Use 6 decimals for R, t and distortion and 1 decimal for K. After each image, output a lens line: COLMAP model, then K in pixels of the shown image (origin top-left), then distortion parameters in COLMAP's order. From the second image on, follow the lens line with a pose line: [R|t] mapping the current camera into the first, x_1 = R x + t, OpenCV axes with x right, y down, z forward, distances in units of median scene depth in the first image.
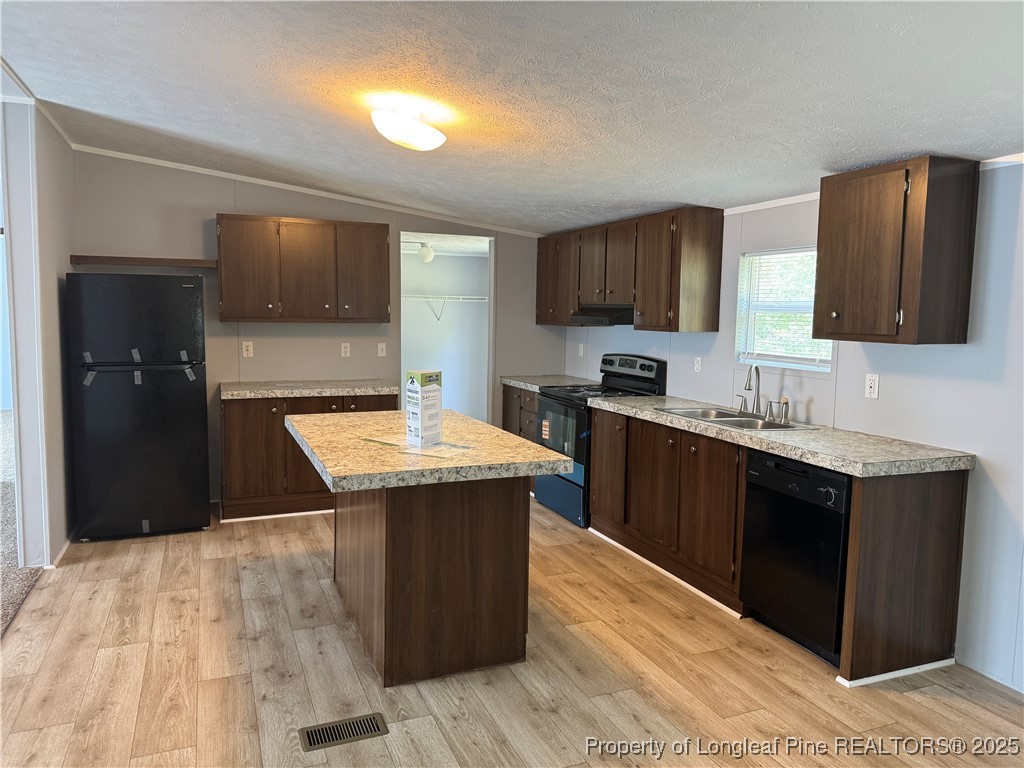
lens RADIAL K [[720.7, 0, 512.7], [0, 720.7, 380.1], [0, 0, 1]] dist [0.060050, -0.047749]
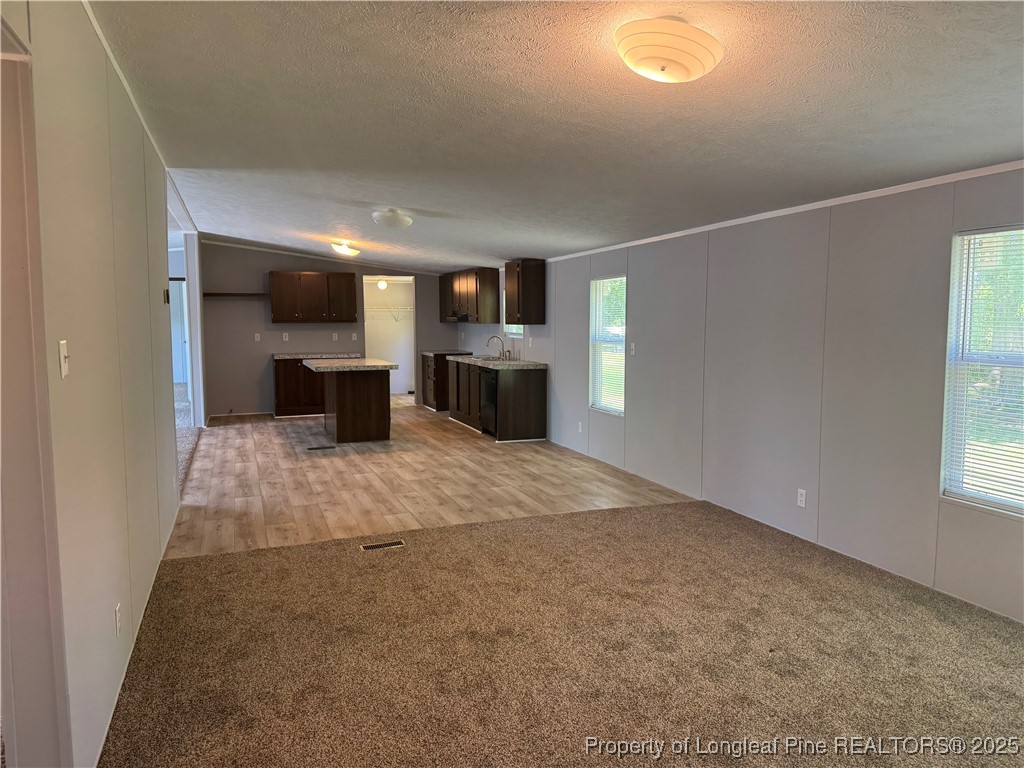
lens RADIAL K [[720.7, 0, 535.2], [0, 720.7, 391.3], [0, 0, 1]] dist [0.060050, -0.047749]
pose [[0.999786, -0.017590, -0.010915, 0.449007], [0.017669, 0.999818, 0.007204, 0.137679], [0.010787, -0.007395, 0.999914, -1.305480]]
